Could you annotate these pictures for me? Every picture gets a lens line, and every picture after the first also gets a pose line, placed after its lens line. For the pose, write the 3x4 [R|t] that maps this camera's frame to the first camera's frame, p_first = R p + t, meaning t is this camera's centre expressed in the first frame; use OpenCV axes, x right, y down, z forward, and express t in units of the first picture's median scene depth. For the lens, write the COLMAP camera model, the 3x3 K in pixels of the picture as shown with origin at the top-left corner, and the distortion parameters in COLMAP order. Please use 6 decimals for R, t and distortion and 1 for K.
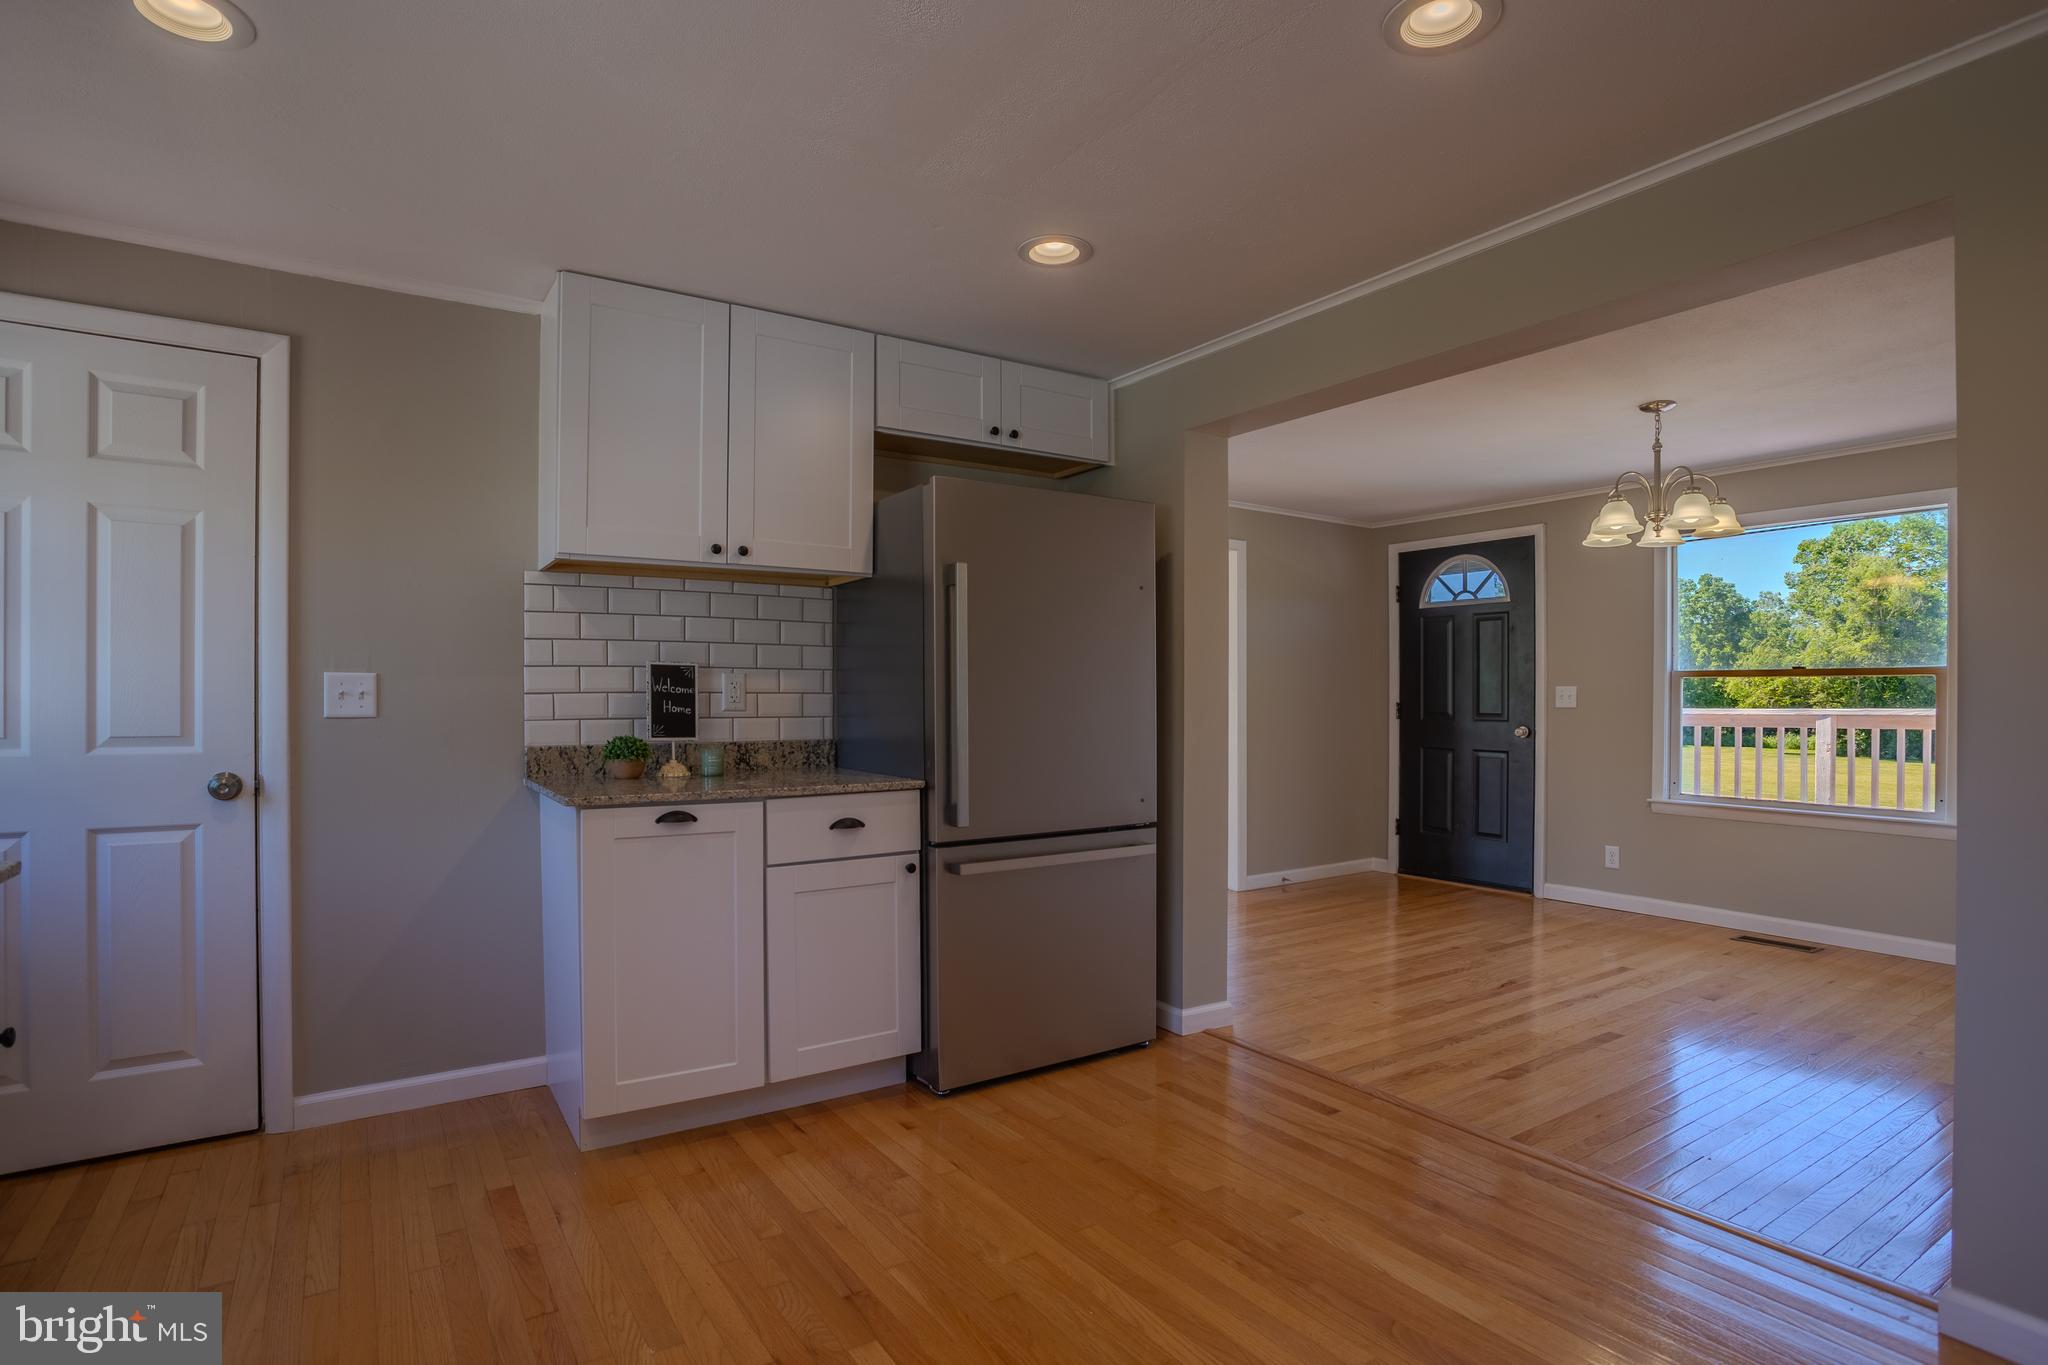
lens RADIAL K [[1024.5, 0, 1028.1], [0, 1024.5, 706.0], [0, 0, 1]] dist [-0.058474, 0.026253]
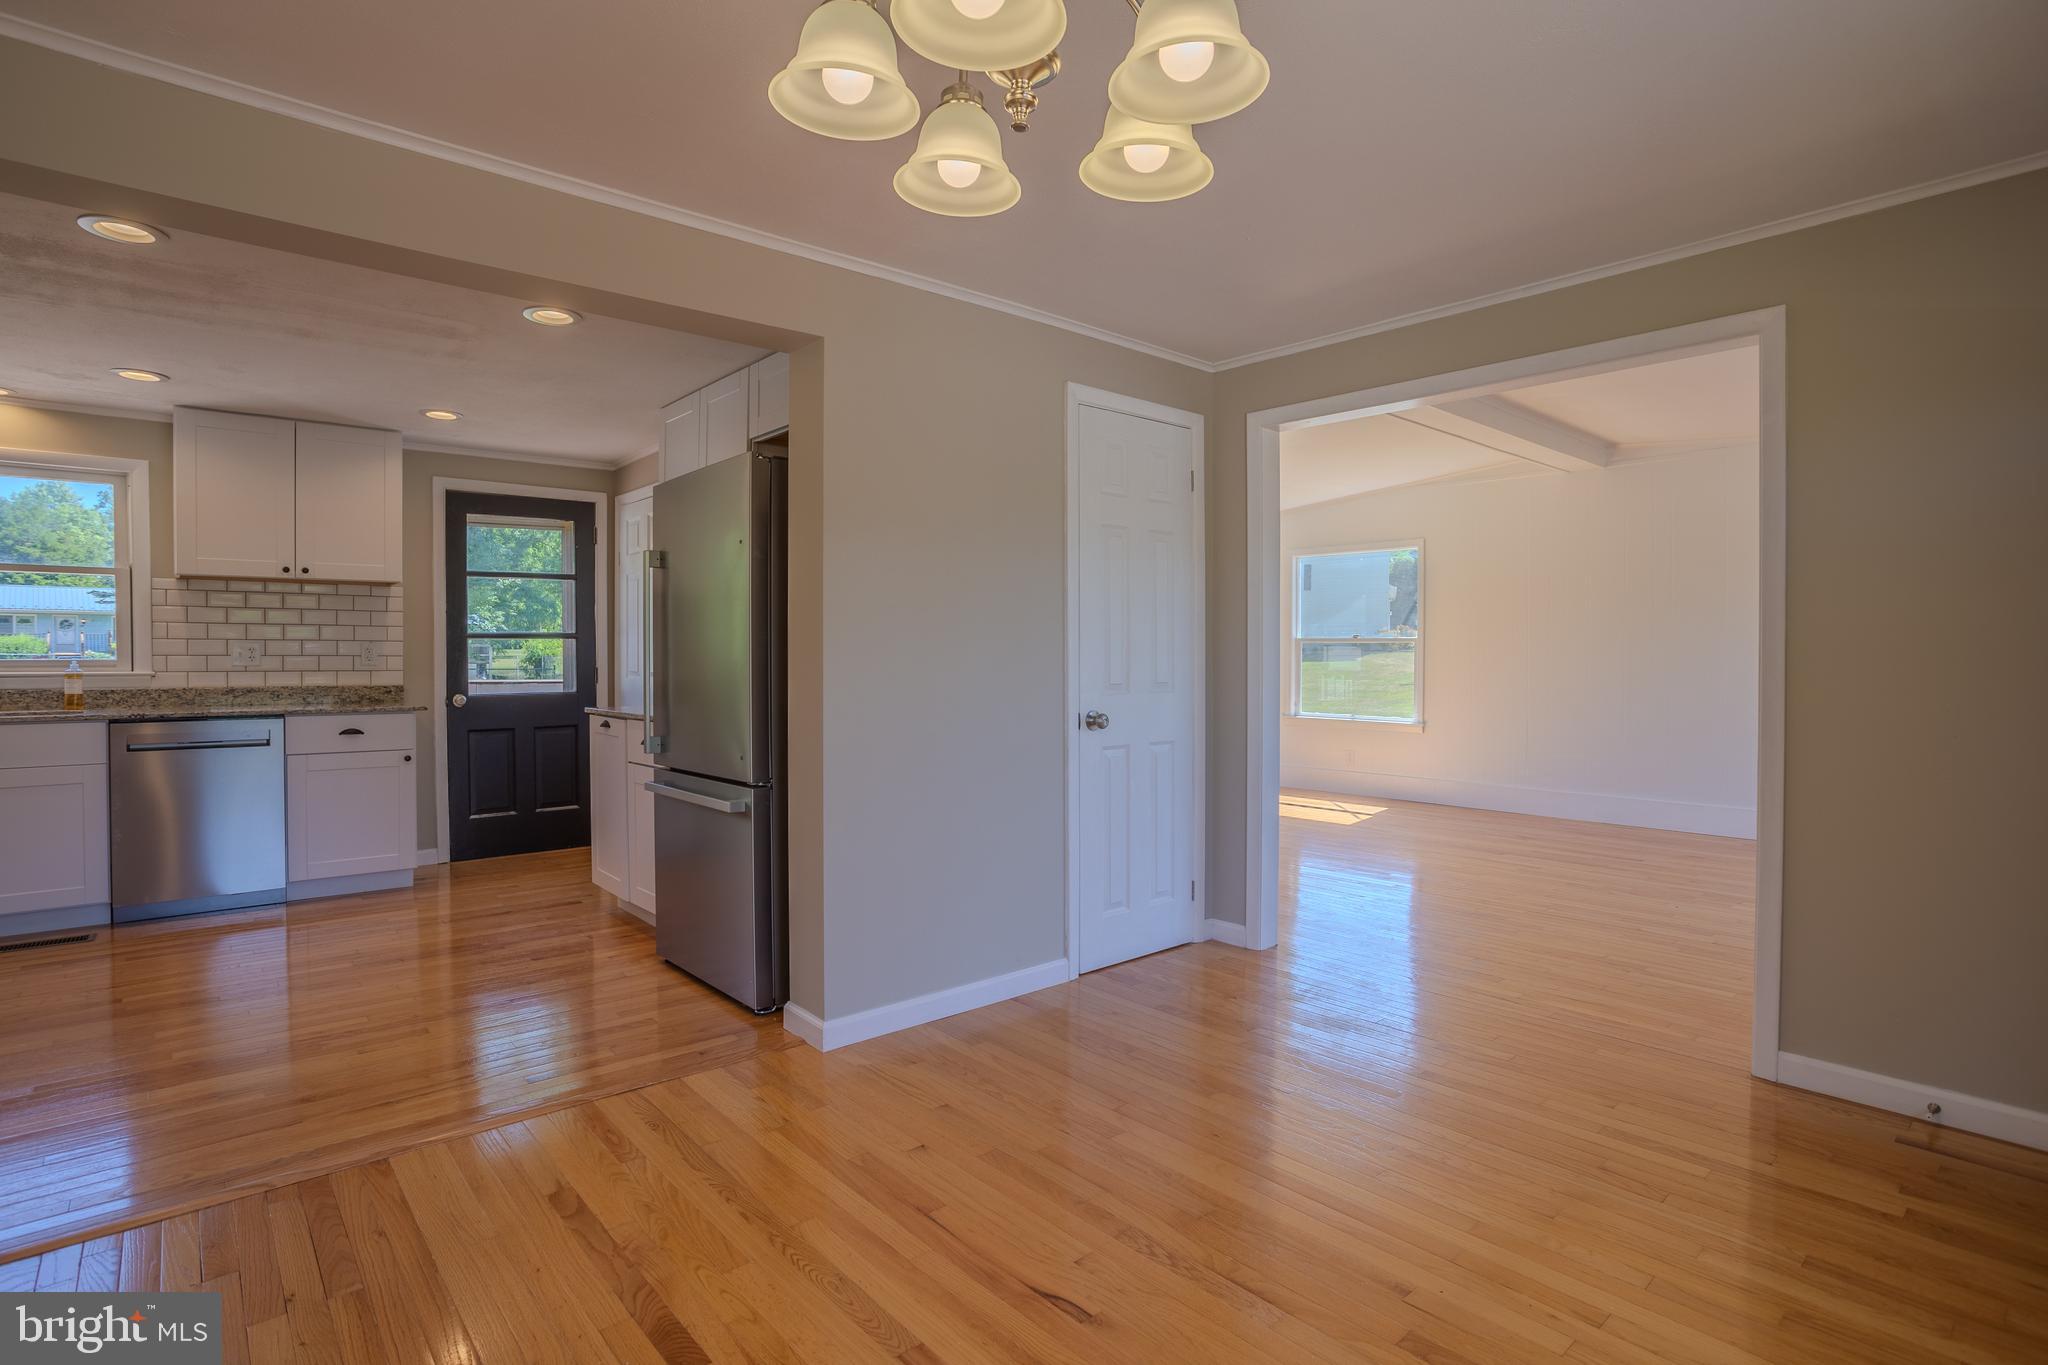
lens RADIAL K [[1007.2, 0, 1013.2], [0, 1007.2, 673.4], [0, 0, 1]] dist [-0.066382, 0.025816]
pose [[0.131295, 0.014970, -0.991230, 0.737323], [-0.008923, 0.999863, 0.013918, -0.002863], [0.991303, 0.007018, 0.131411, 0.761765]]
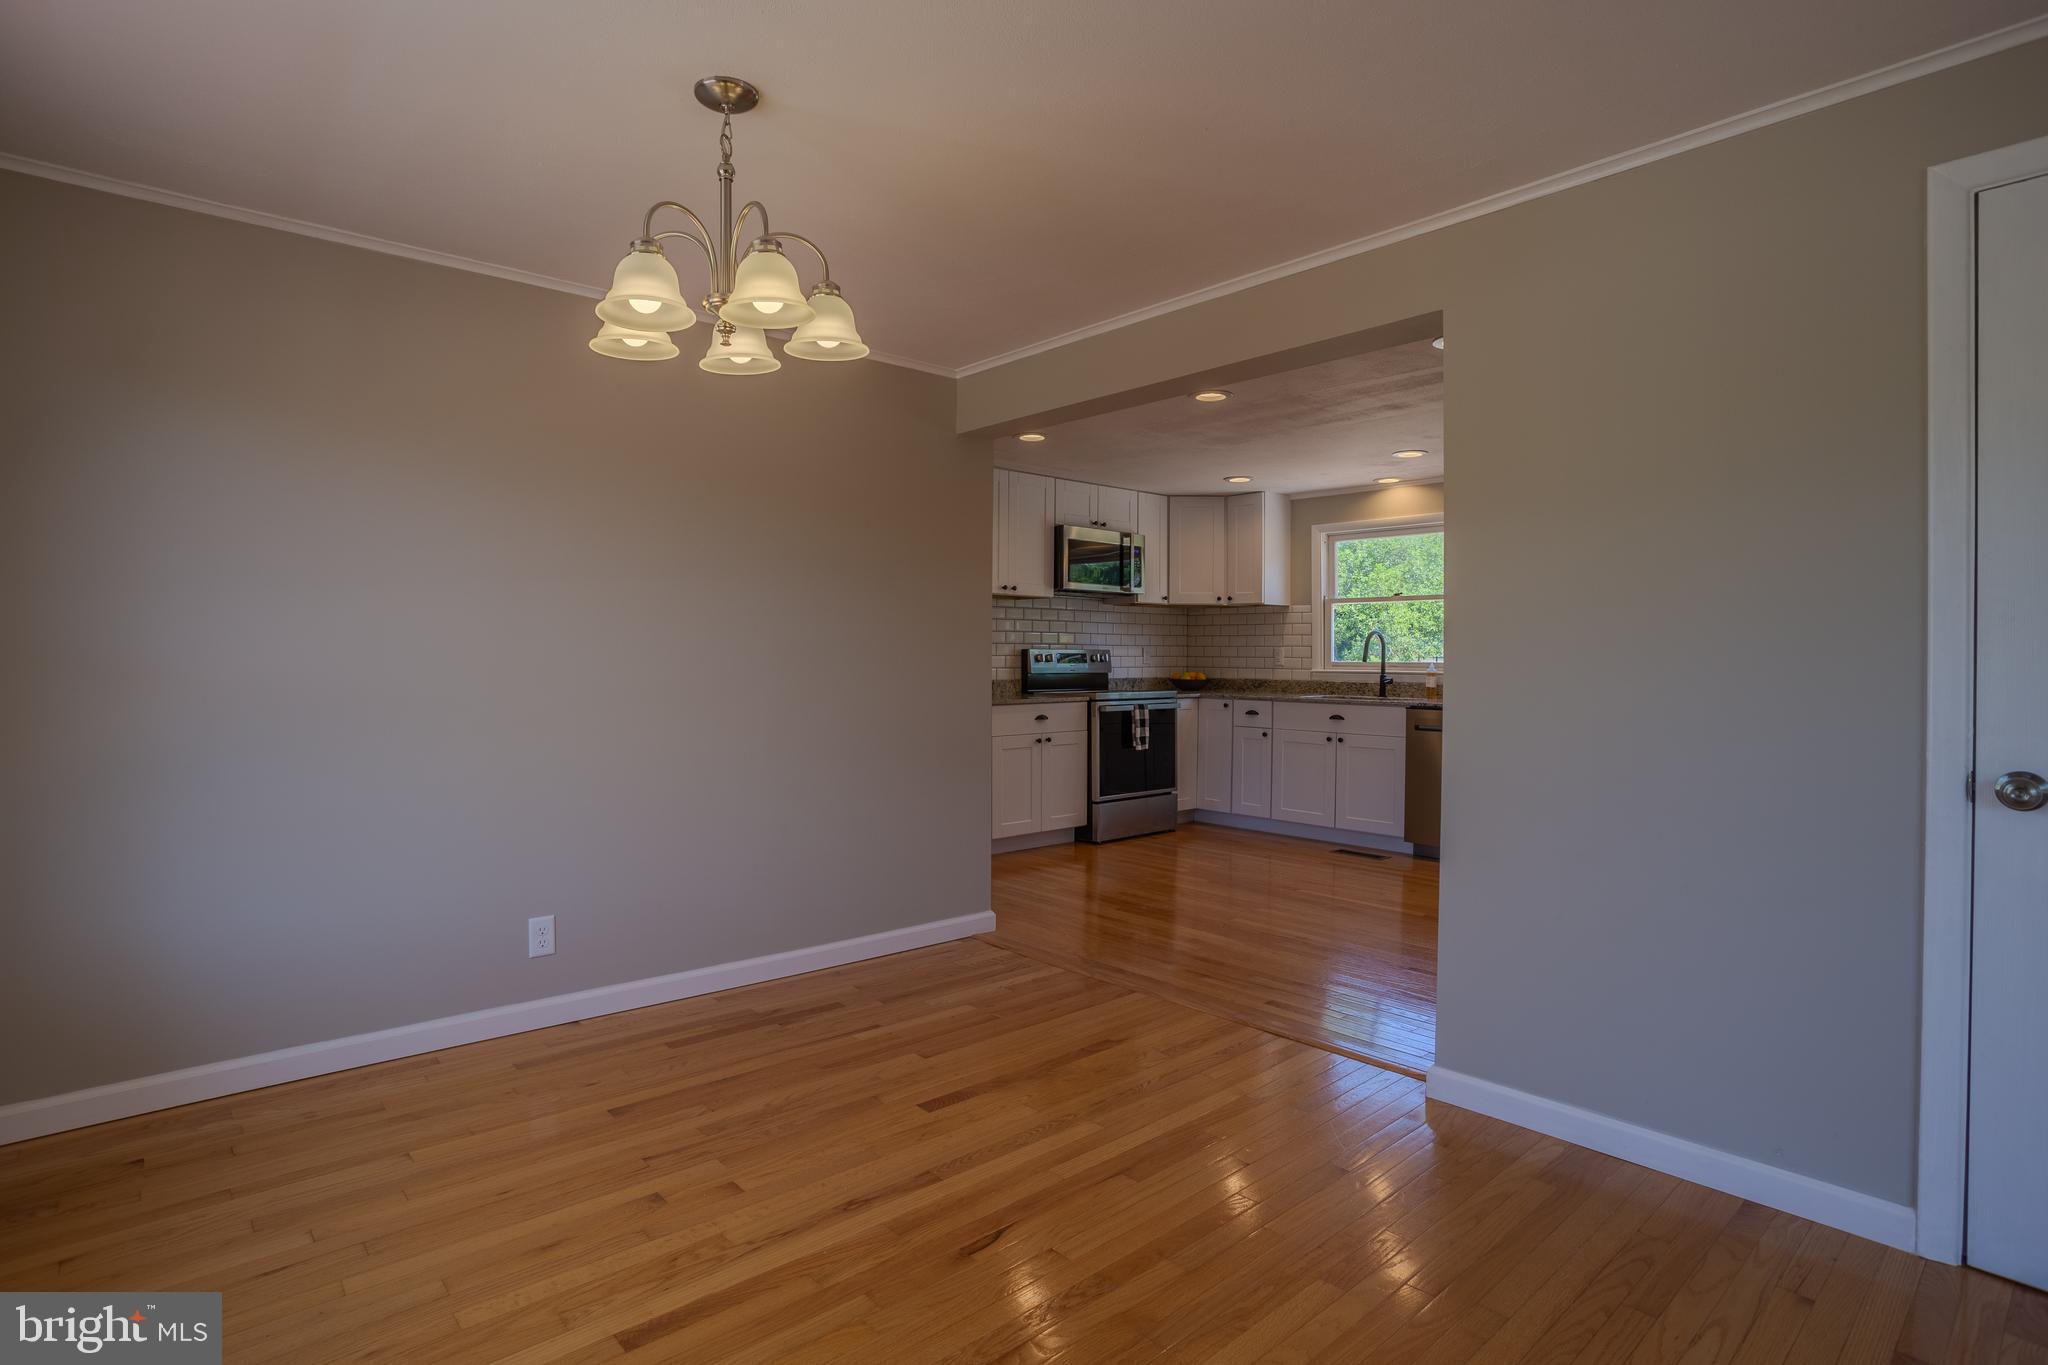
lens RADIAL K [[1011.4, 0, 994.6], [0, 1011.4, 662.9], [0, 0, 1]] dist [-0.067510, 0.000599]
pose [[-0.993321, -0.005409, -0.115257, 0.436766], [-0.007103, 0.999873, 0.014299, -0.008828], [0.115165, 0.015023, -0.993233, 1.218015]]
